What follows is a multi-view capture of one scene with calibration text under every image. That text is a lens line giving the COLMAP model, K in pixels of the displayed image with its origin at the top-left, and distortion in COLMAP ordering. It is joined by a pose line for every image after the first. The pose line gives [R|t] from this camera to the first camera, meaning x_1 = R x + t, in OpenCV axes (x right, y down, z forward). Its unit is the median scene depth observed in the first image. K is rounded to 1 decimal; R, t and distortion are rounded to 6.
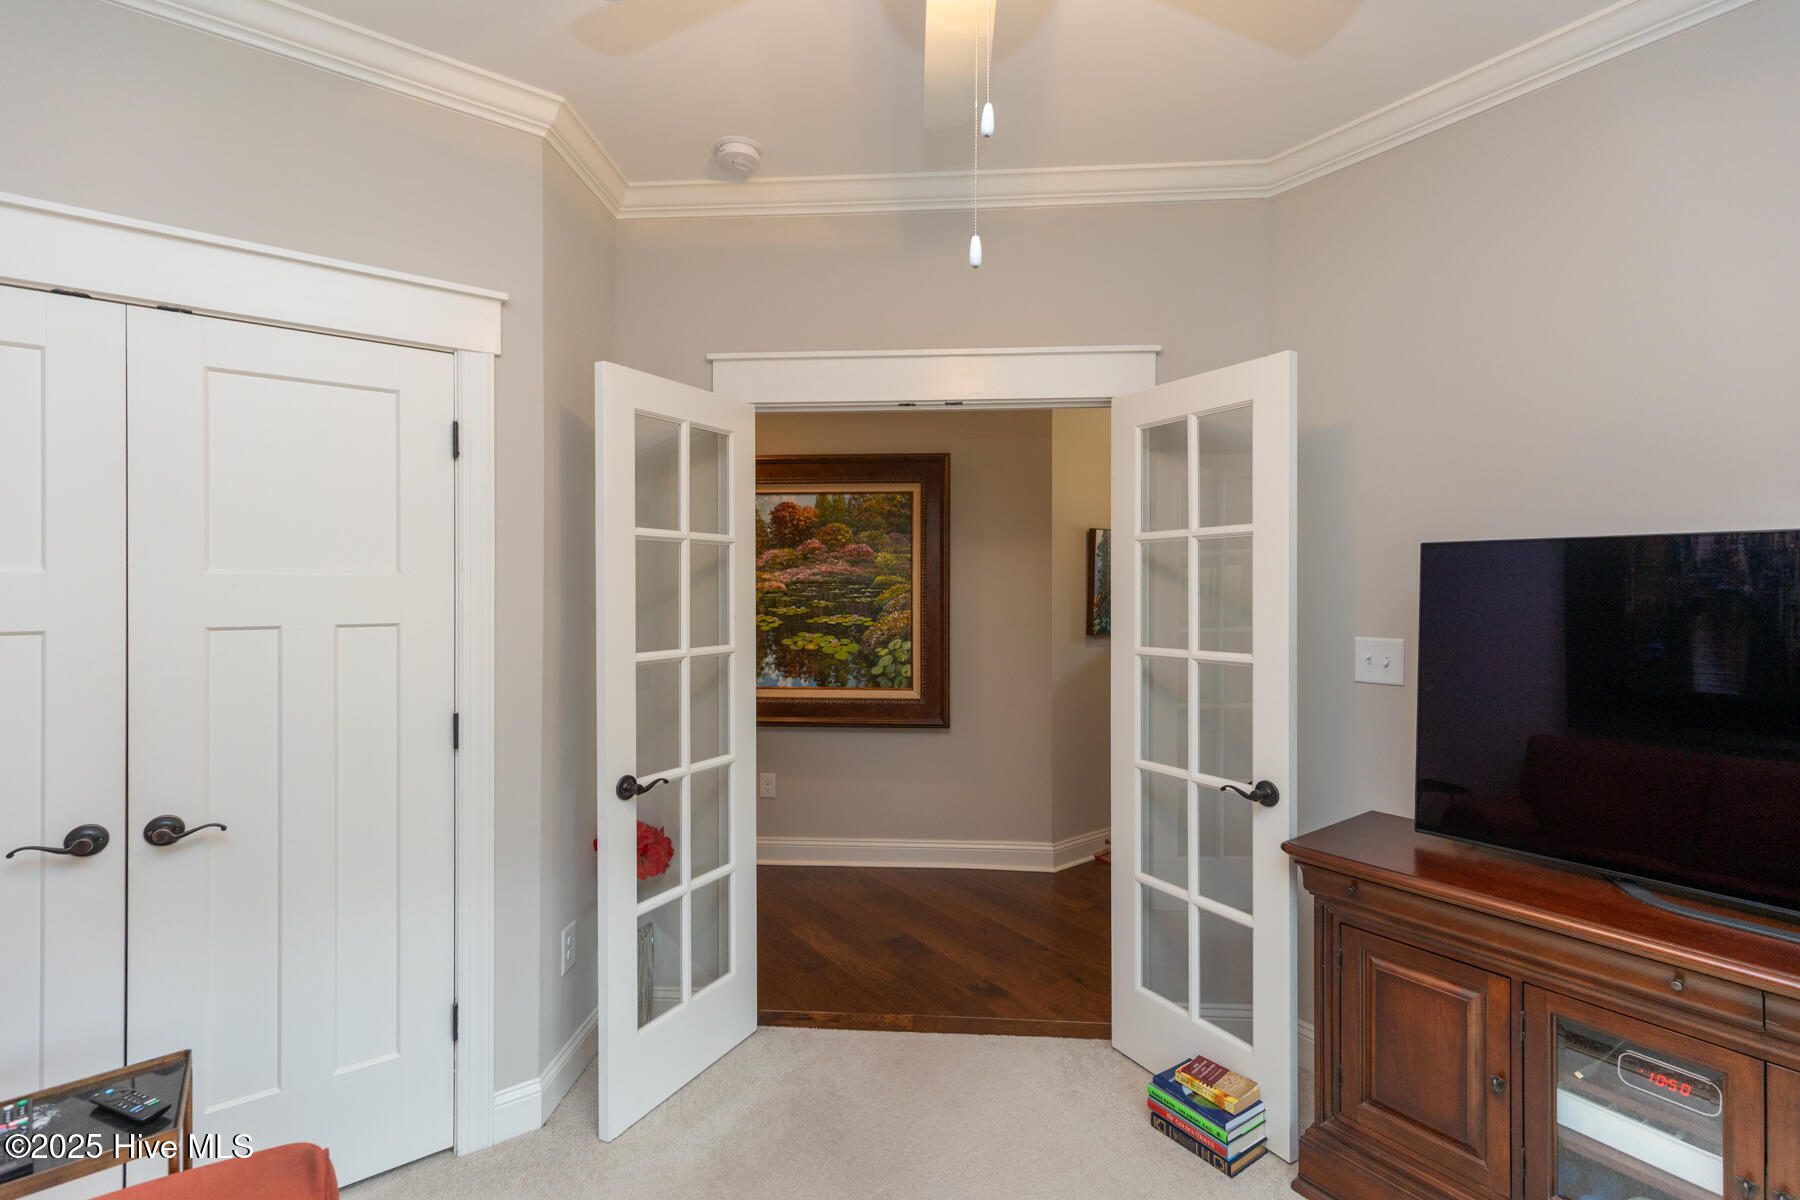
lens RADIAL K [[809.1, 0, 901.3], [0, 809.1, 593.0], [0, 0, 1]] dist [0.002523, 0.000120]
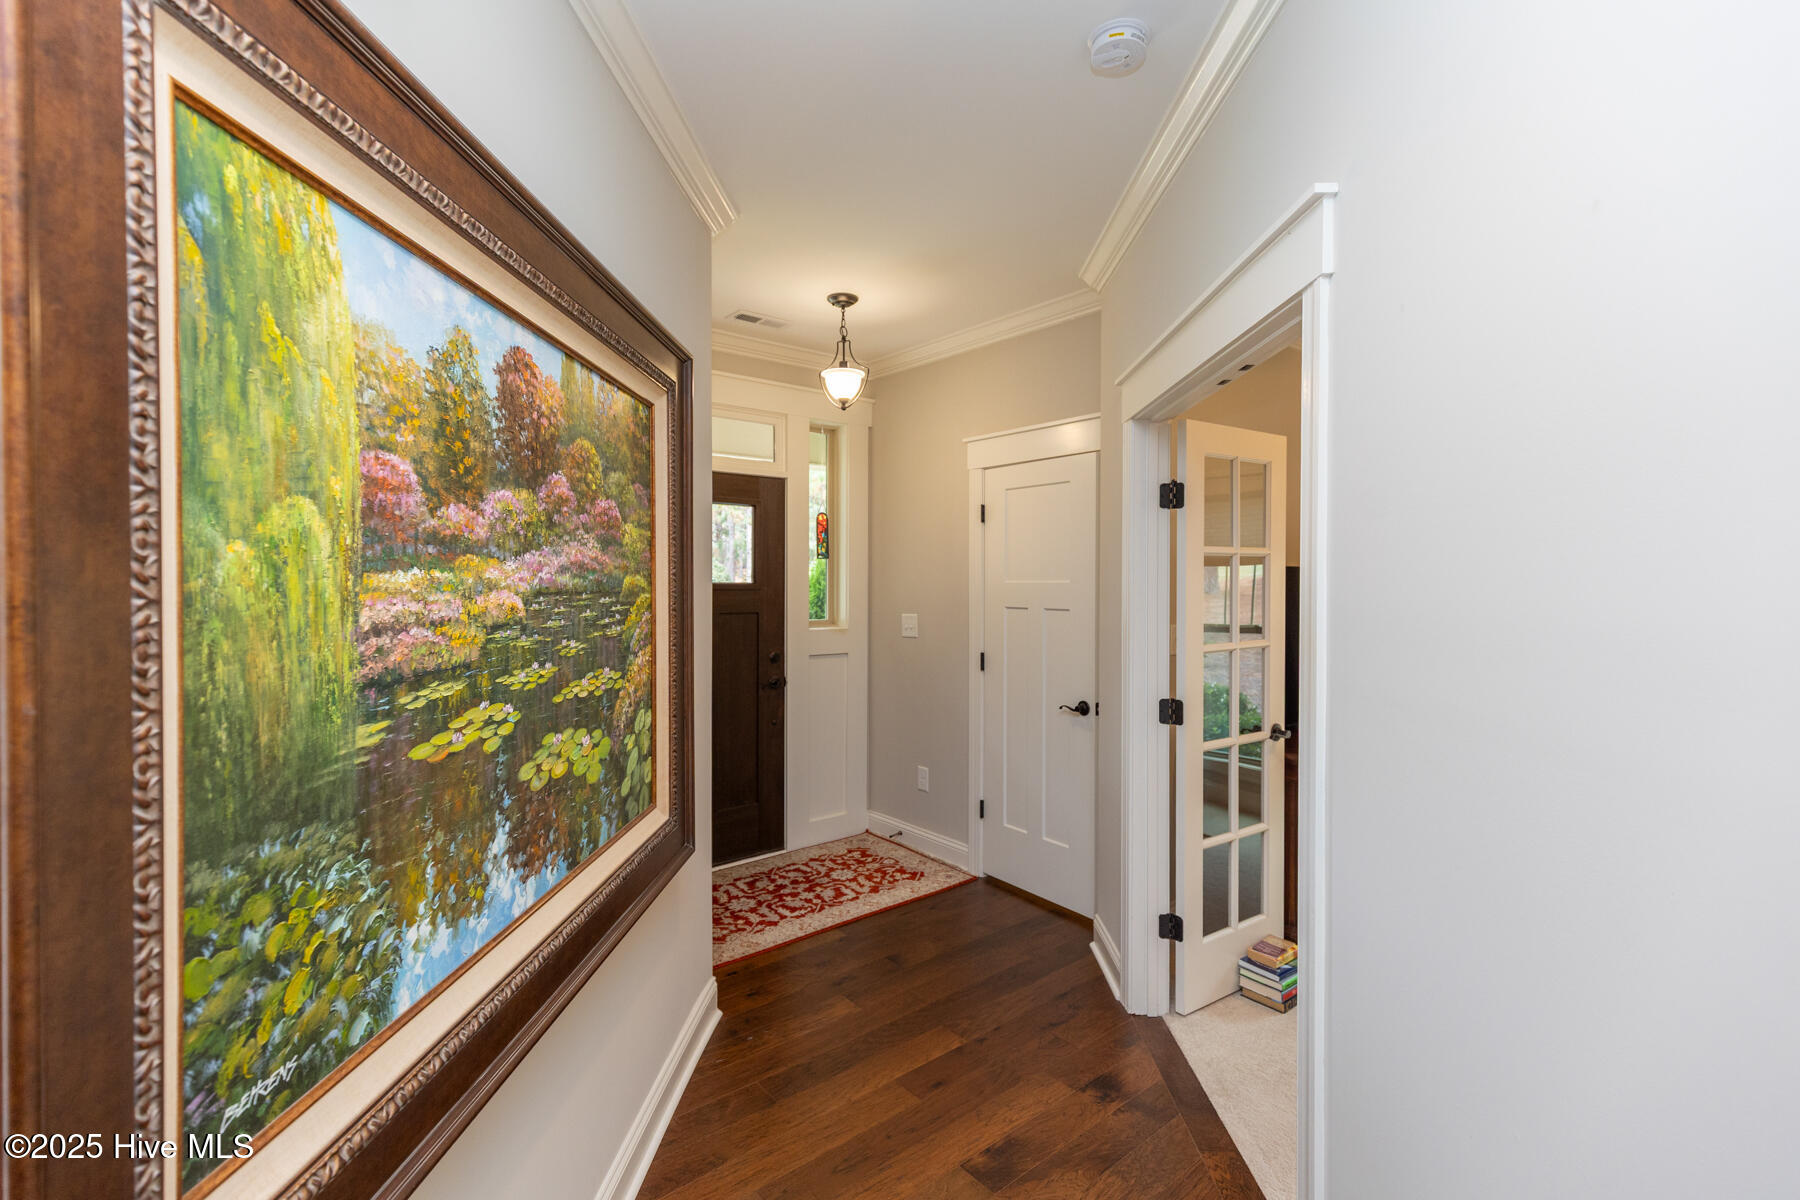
lens RADIAL K [[809.1, 0, 900.1], [0, 809.1, 589.3], [0, 0, 1]] dist [0.002523, 0.000120]
pose [[-0.054659, -0.017357, 0.998354, -0.480485], [0.002771, 0.999842, 0.017535, -0.020219], [-0.998501, 0.003725, -0.054602, 0.866145]]
